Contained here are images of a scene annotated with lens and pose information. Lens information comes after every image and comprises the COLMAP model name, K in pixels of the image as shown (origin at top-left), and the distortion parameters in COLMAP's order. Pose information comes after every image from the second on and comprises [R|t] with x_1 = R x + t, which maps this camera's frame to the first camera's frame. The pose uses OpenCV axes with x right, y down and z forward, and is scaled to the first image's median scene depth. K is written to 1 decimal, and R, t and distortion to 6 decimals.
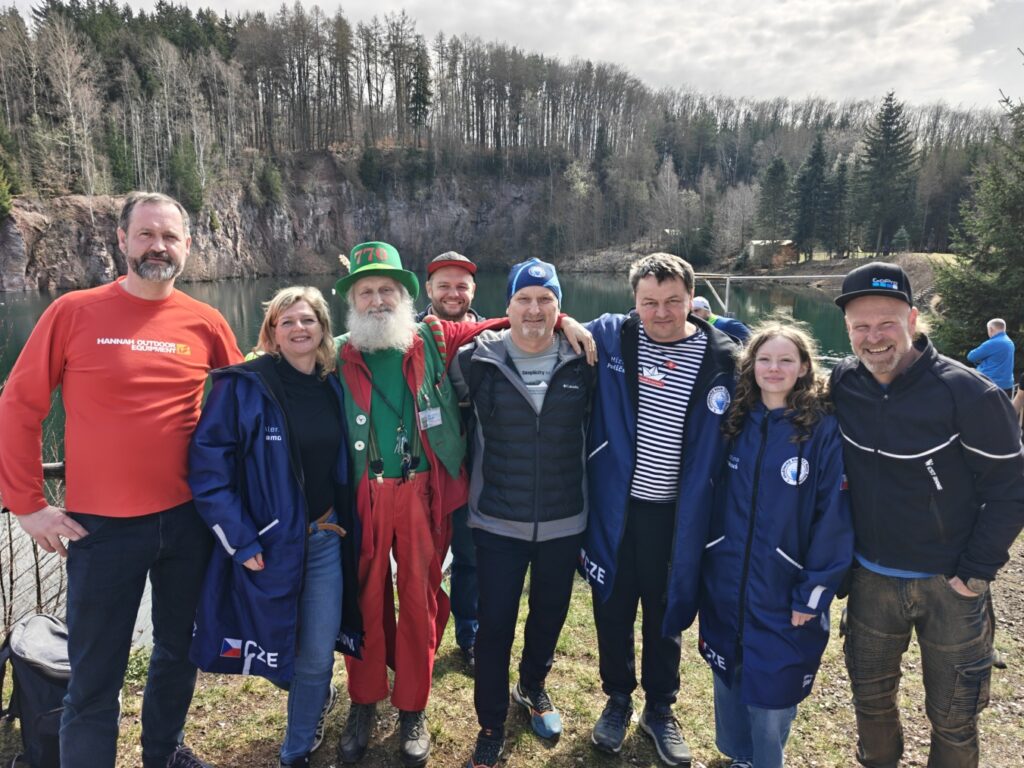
lens RADIAL K [[702.6, 0, 514.2], [0, 702.6, 377.7], [0, 0, 1]] dist [0.050486, -0.059759]
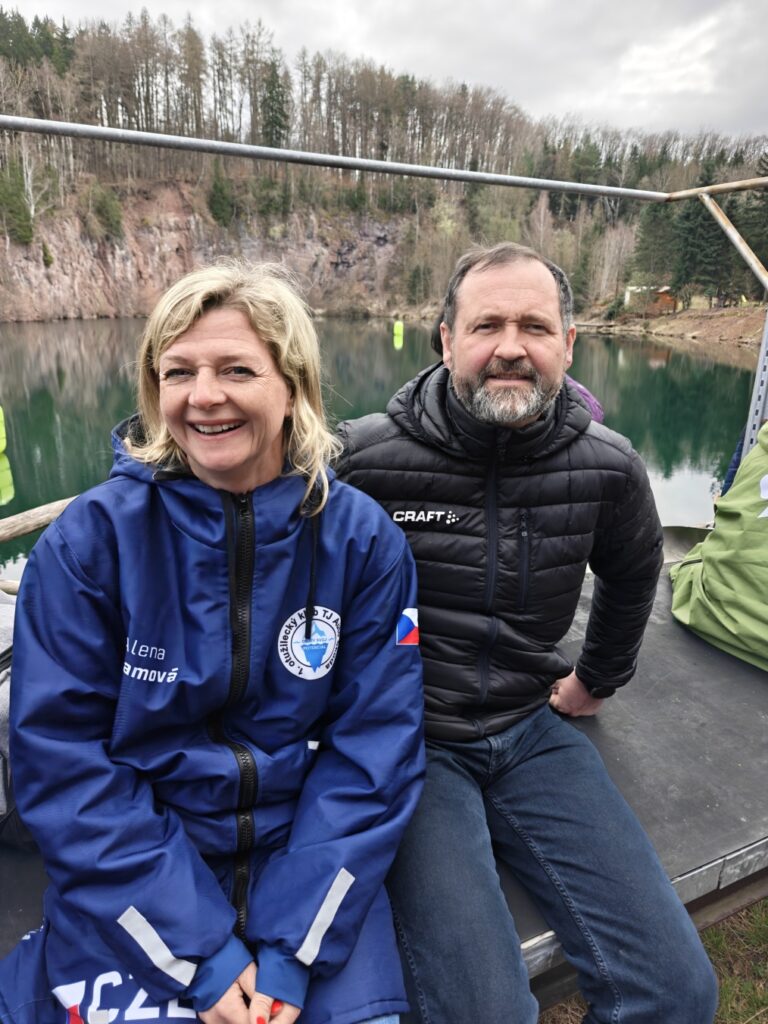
lens RADIAL K [[692.4, 0, 378.4], [0, 692.4, 513.1], [0, 0, 1]] dist [0.050007, -0.062042]
pose [[0.999698, 0.021700, -0.011569, 0.020647], [-0.020148, 0.992499, 0.120579, -0.003881], [0.014099, -0.120309, 0.992636, 0.042427]]
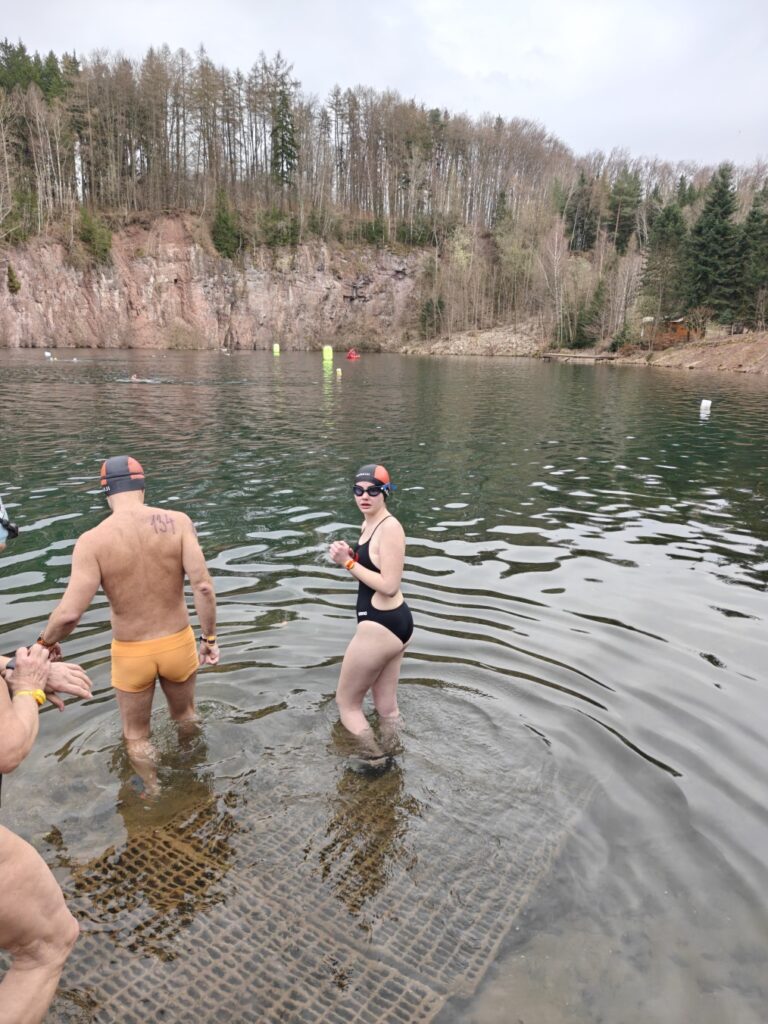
lens RADIAL K [[687.8, 0, 393.4], [0, 687.8, 512.3], [0, 0, 1]] dist [0.009543, 0.000544]
pose [[0.993122, 0.052044, -0.104886, 0.110026], [-0.045845, 0.997104, 0.060674, -0.005735], [0.107740, -0.055448, 0.992632, 0.133884]]
